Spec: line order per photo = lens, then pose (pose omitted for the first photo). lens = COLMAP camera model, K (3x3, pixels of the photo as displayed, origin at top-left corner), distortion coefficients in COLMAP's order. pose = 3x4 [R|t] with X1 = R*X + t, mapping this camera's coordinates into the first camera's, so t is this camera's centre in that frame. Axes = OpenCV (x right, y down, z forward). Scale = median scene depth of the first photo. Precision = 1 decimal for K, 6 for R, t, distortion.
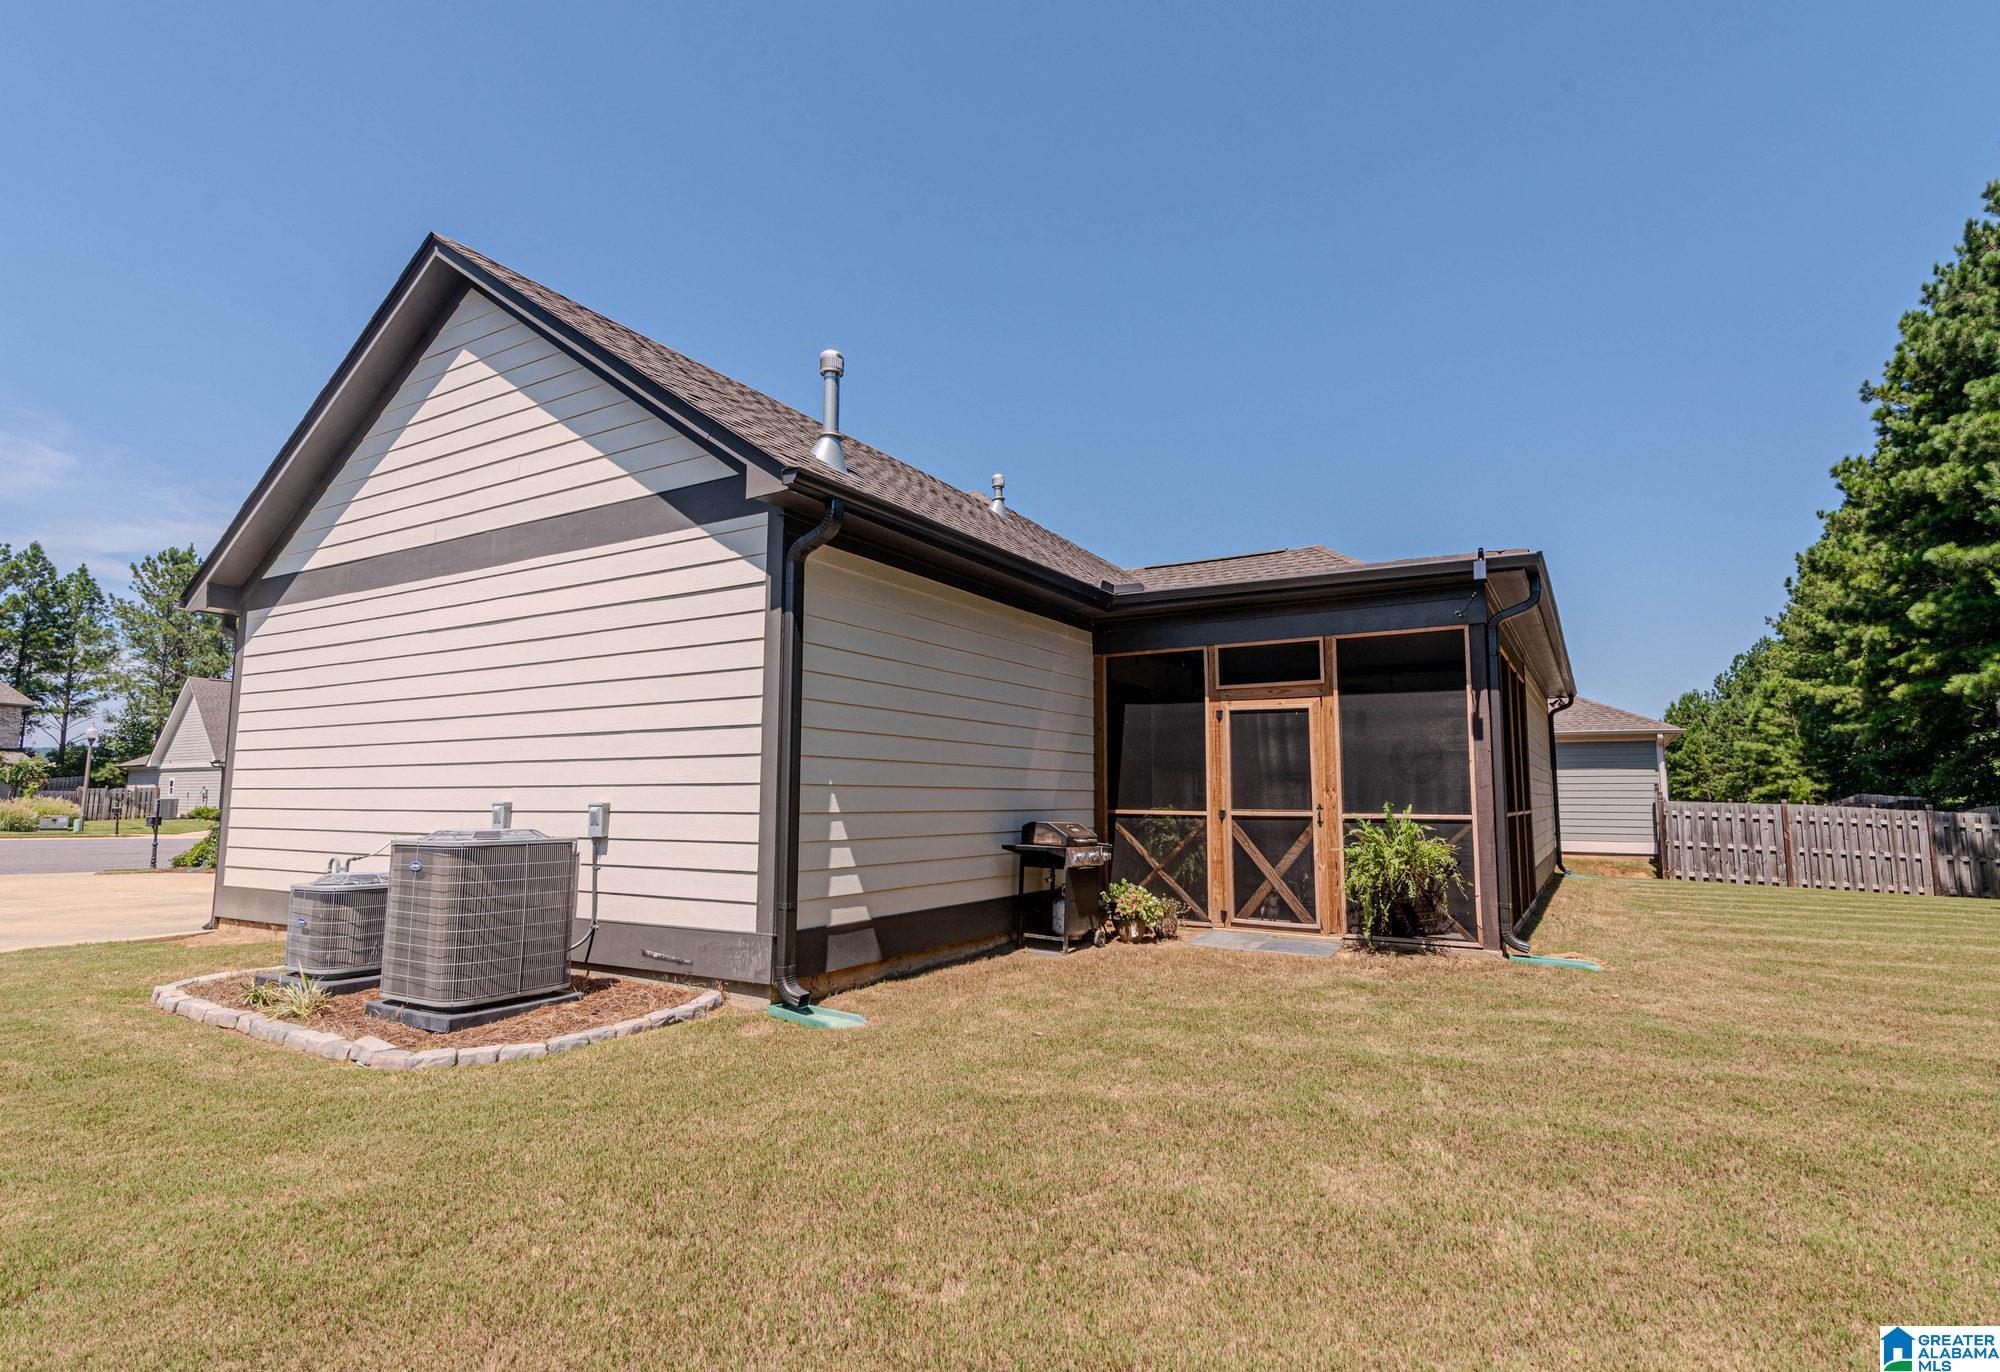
lens RADIAL K [[1009.6, 0, 1005.6], [0, 1009.6, 682.9], [0, 0, 1]] dist [0.015998, 0.000244]
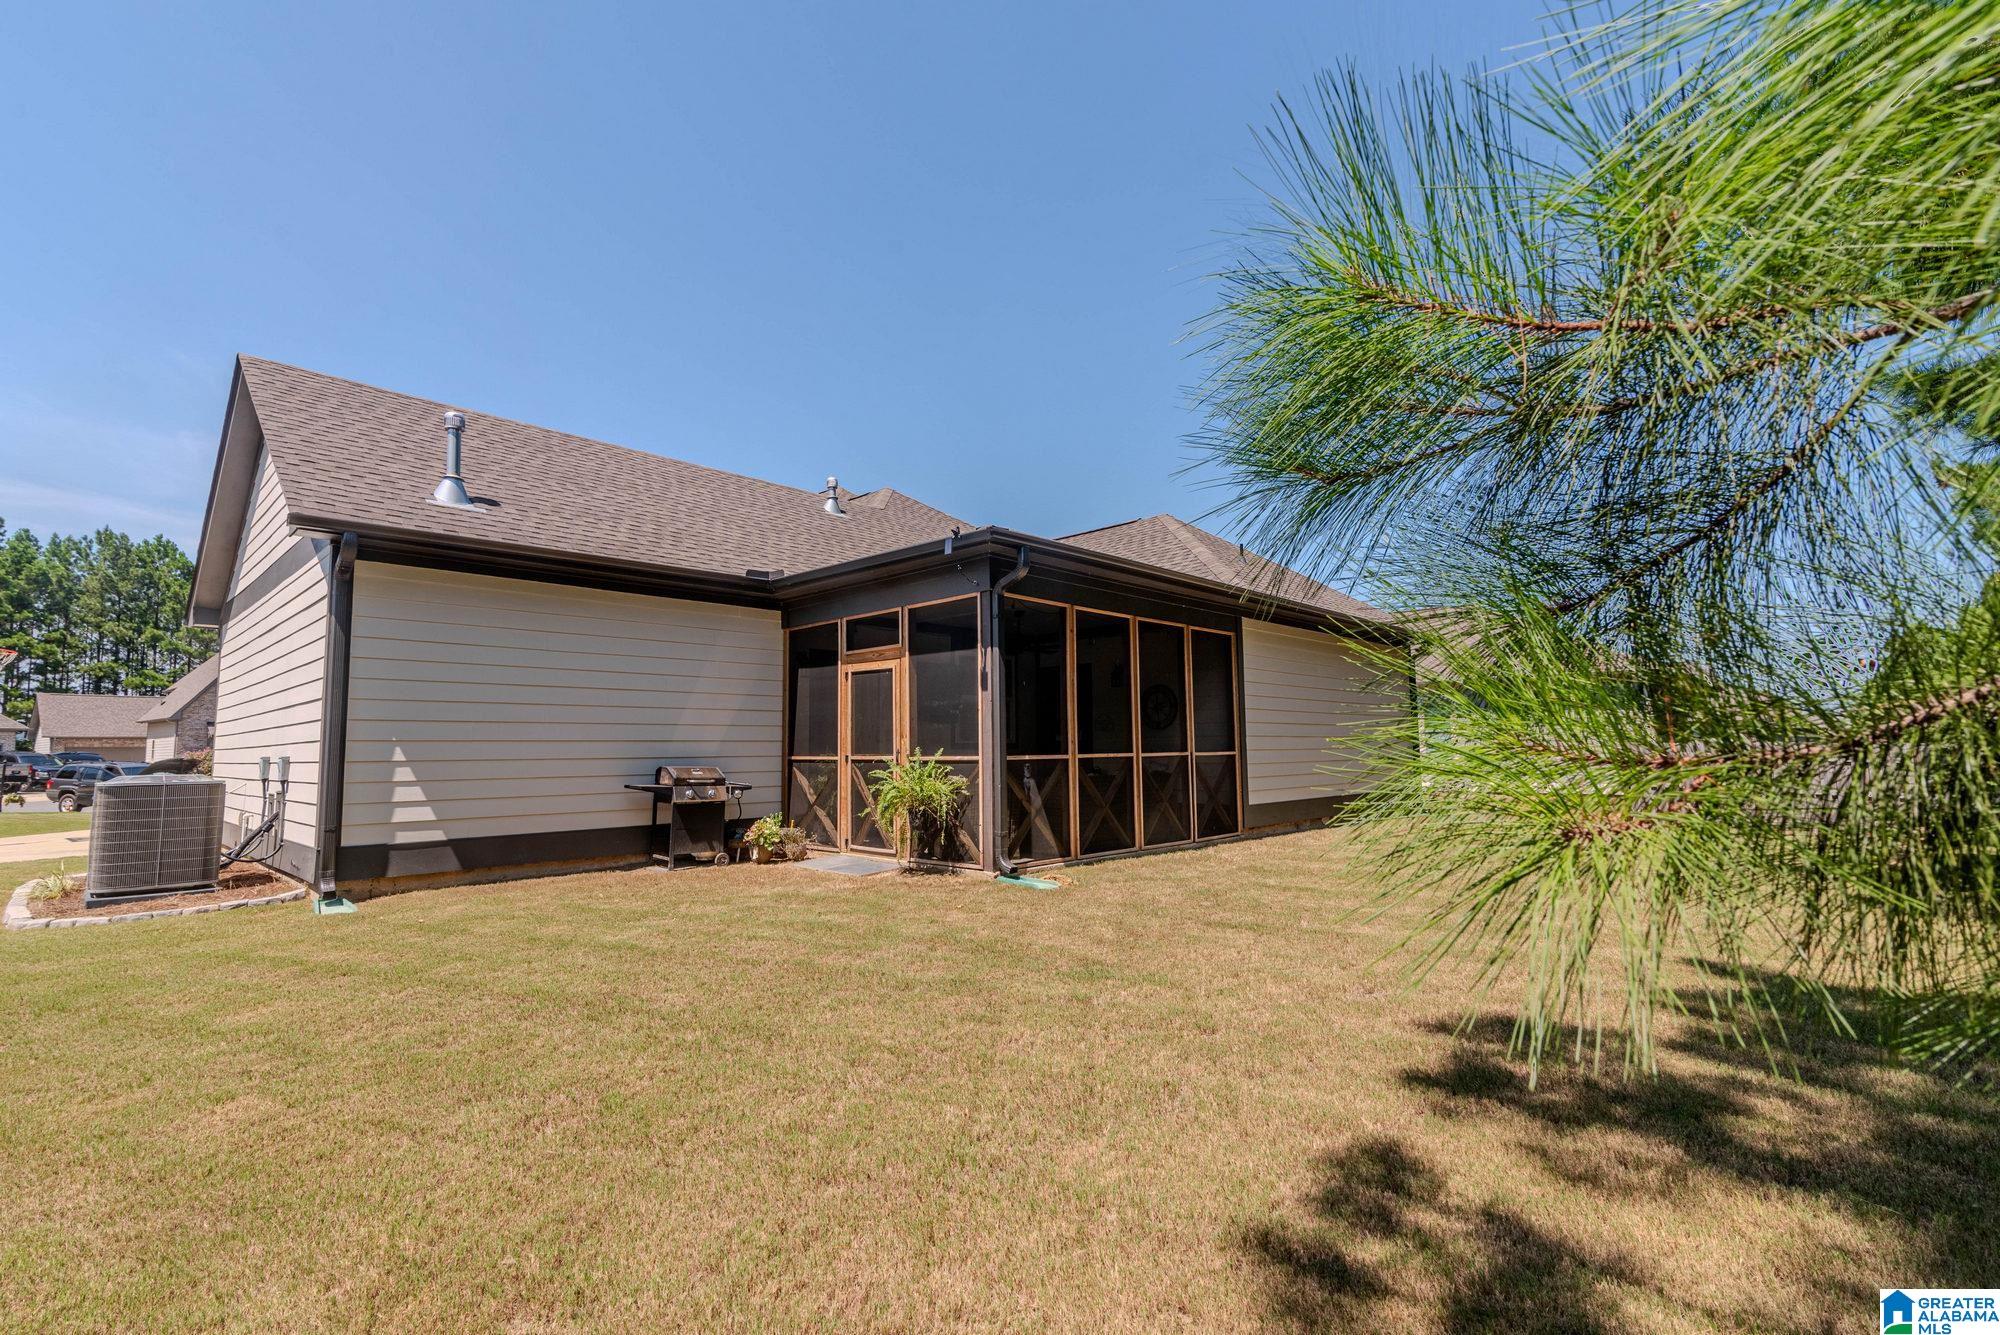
lens RADIAL K [[897.2, 0, 992.2], [0, 897.2, 667.1], [0, 0, 1]] dist [0.014354, -0.001096]
pose [[0.968328, -0.036779, -0.246959, 0.692203], [0.042774, 0.998905, 0.018953, 0.009542], [0.245991, -0.028916, 0.968841, 0.015580]]
